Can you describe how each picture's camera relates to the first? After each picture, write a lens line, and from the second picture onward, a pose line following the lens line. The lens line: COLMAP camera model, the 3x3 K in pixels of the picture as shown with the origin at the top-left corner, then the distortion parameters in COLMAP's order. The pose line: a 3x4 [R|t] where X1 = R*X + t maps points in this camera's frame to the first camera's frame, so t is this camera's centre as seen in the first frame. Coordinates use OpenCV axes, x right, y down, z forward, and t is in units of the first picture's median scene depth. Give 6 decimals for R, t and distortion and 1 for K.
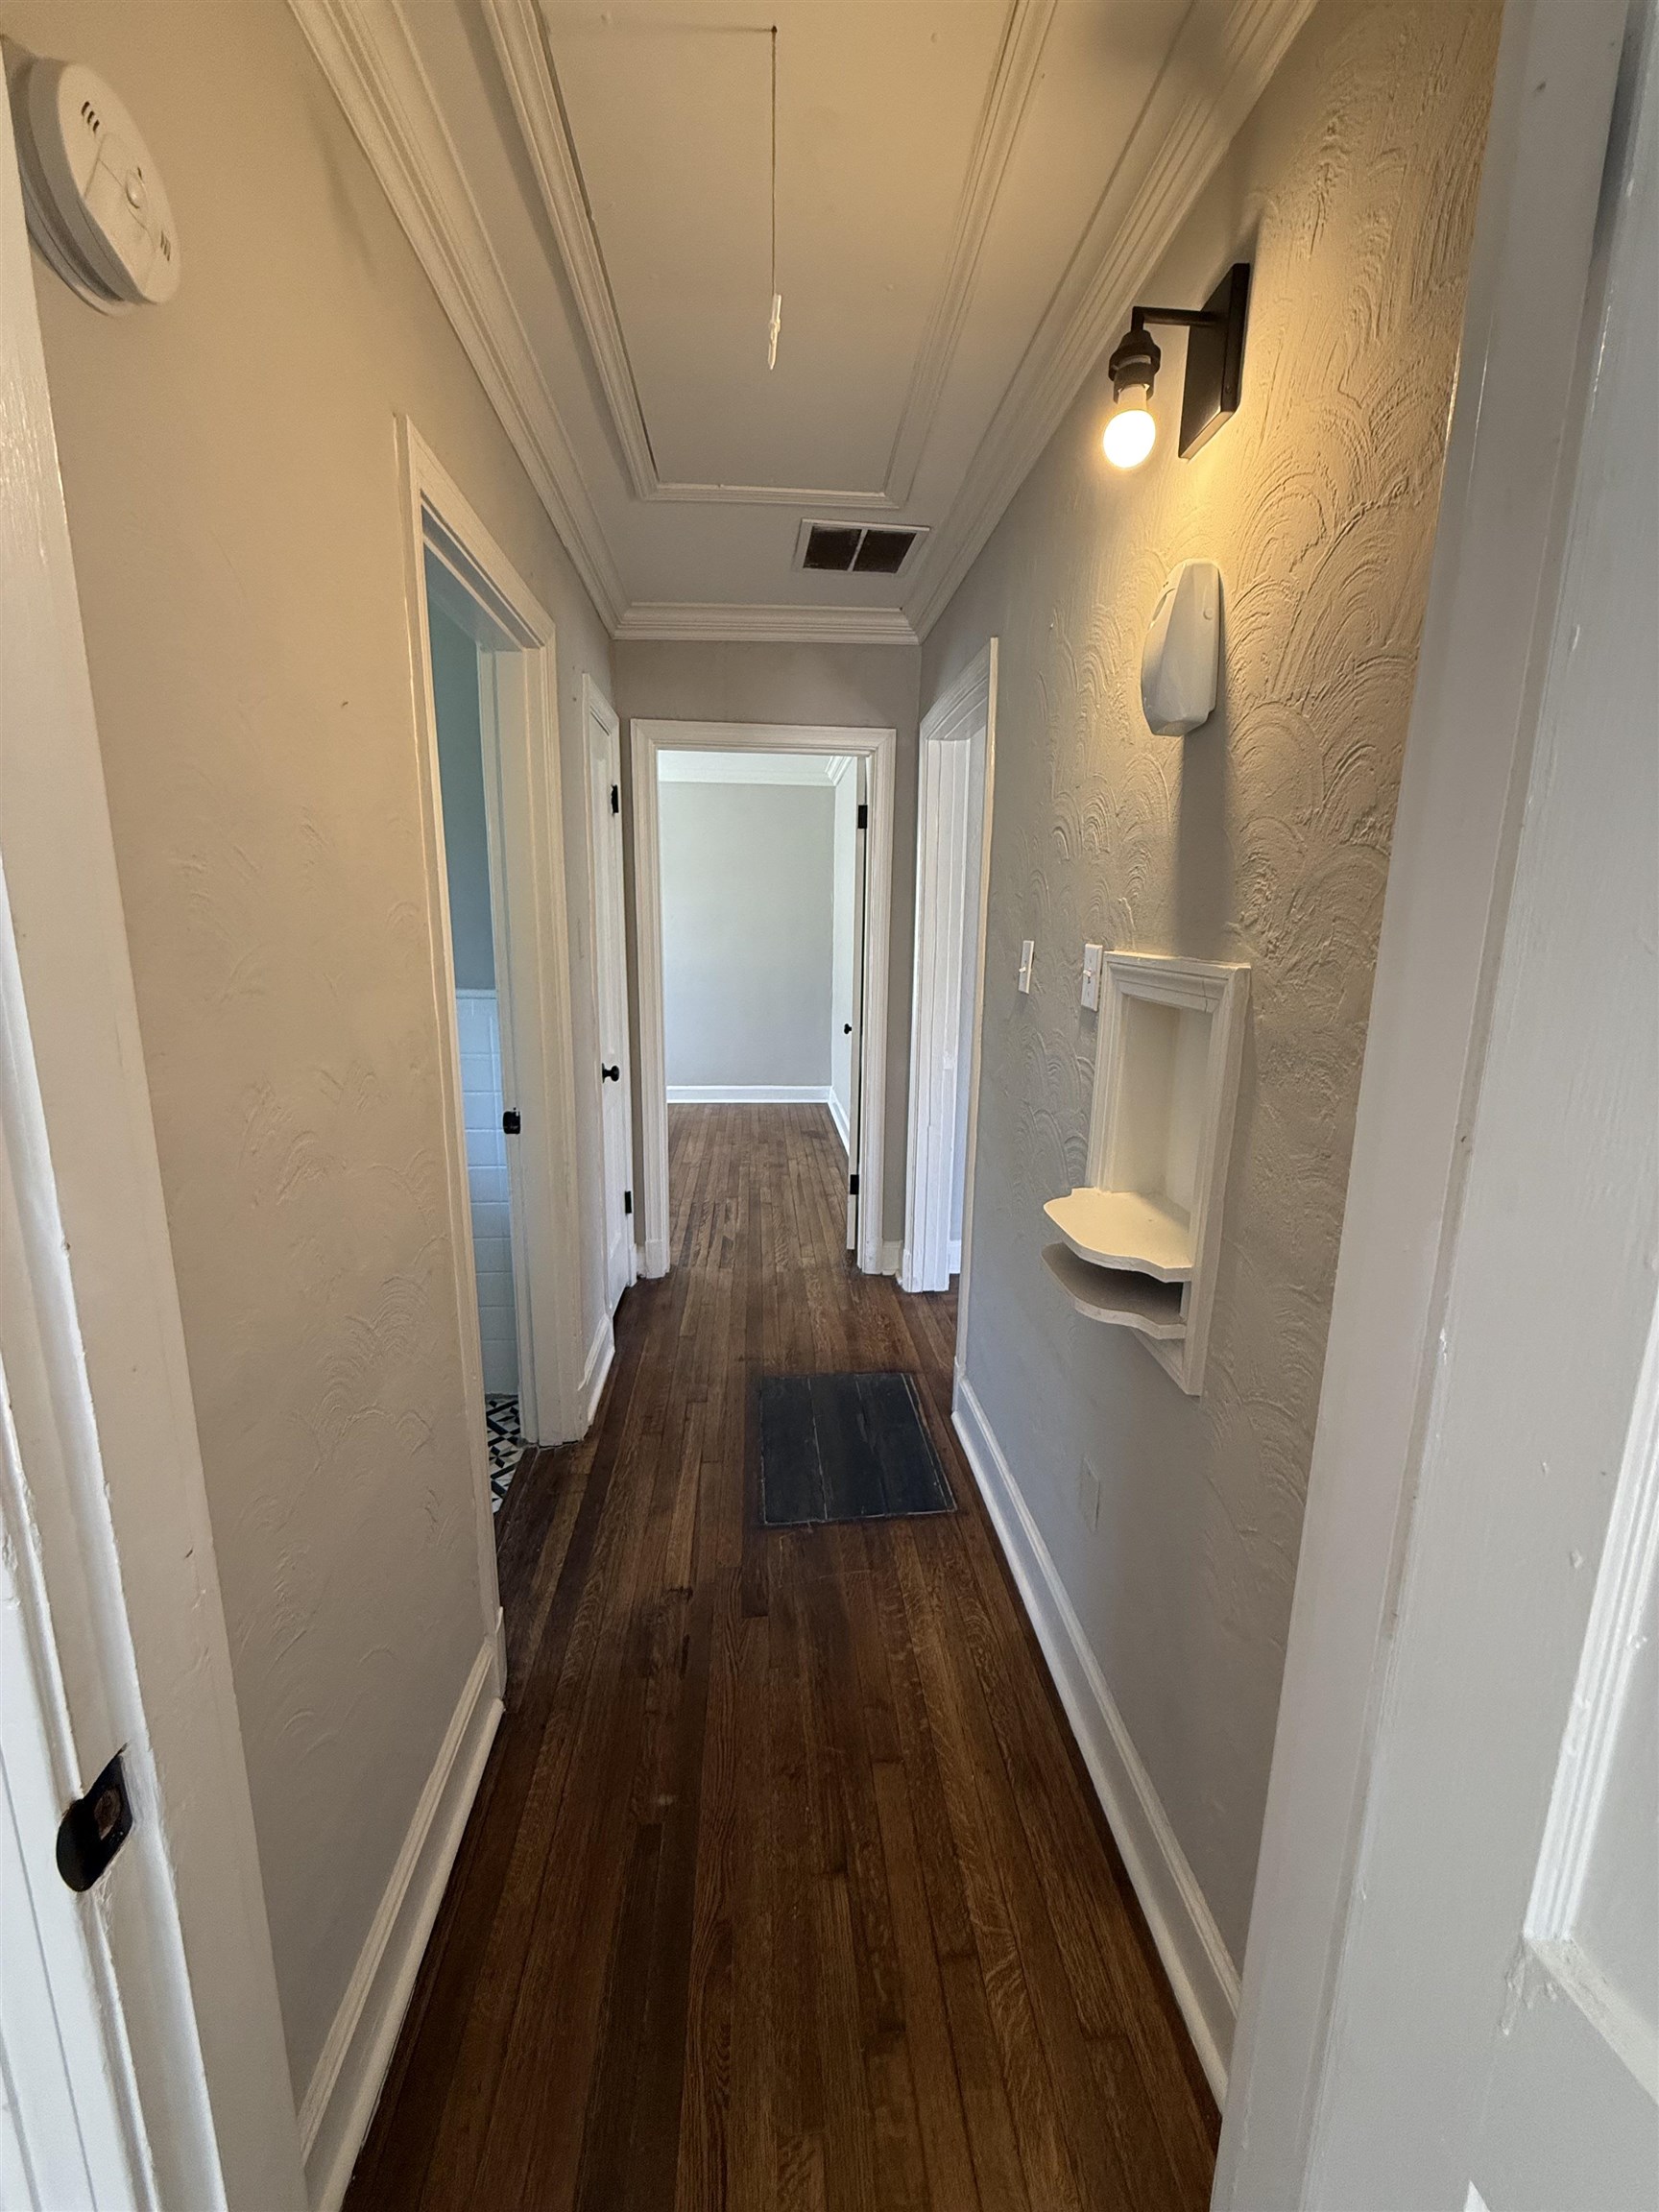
lens RADIAL K [[883.5, 0, 832.3], [0, 883.5, 1095.7], [0, 0, 1]] dist [0.000542, 0.000430]
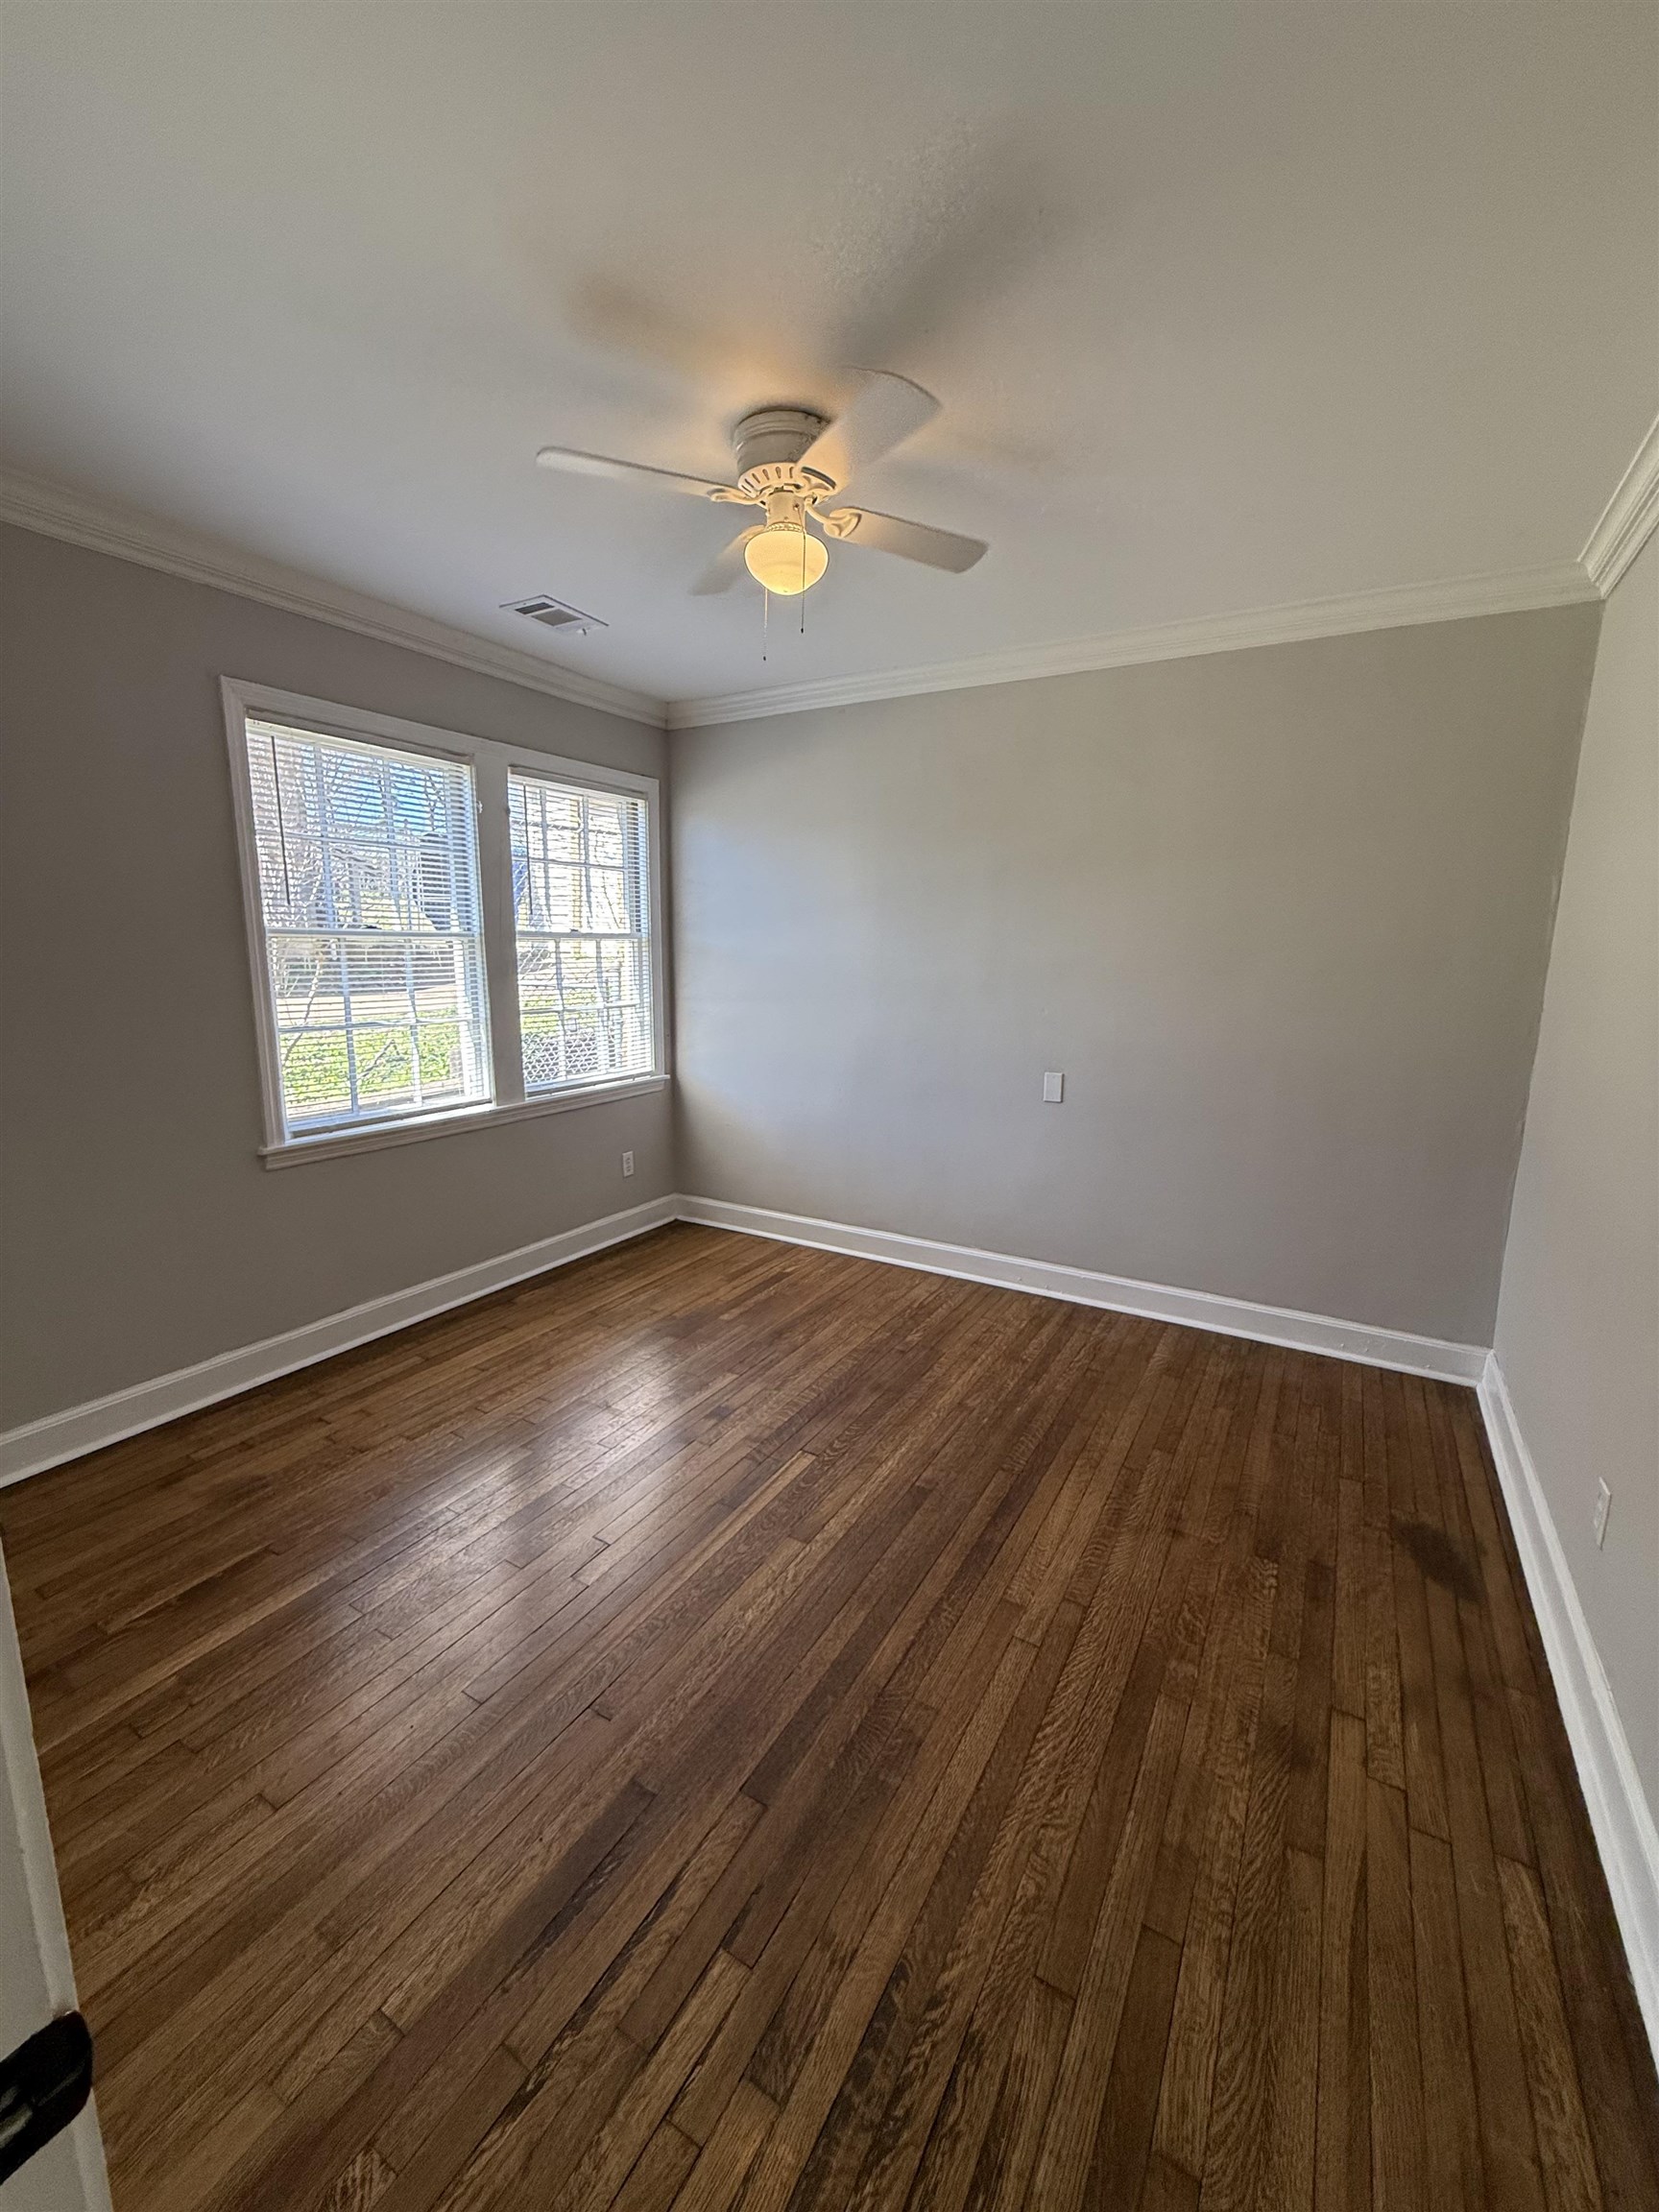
lens RADIAL K [[883.5, 0, 832.3], [0, 883.5, 1095.7], [0, 0, 1]] dist [0.000542, 0.000430]
pose [[0.817116, 0.096766, -0.568294, -0.039649], [-0.117464, 0.993077, 0.000201, -0.124207], [0.564379, 0.066590, 0.822826, 0.650386]]
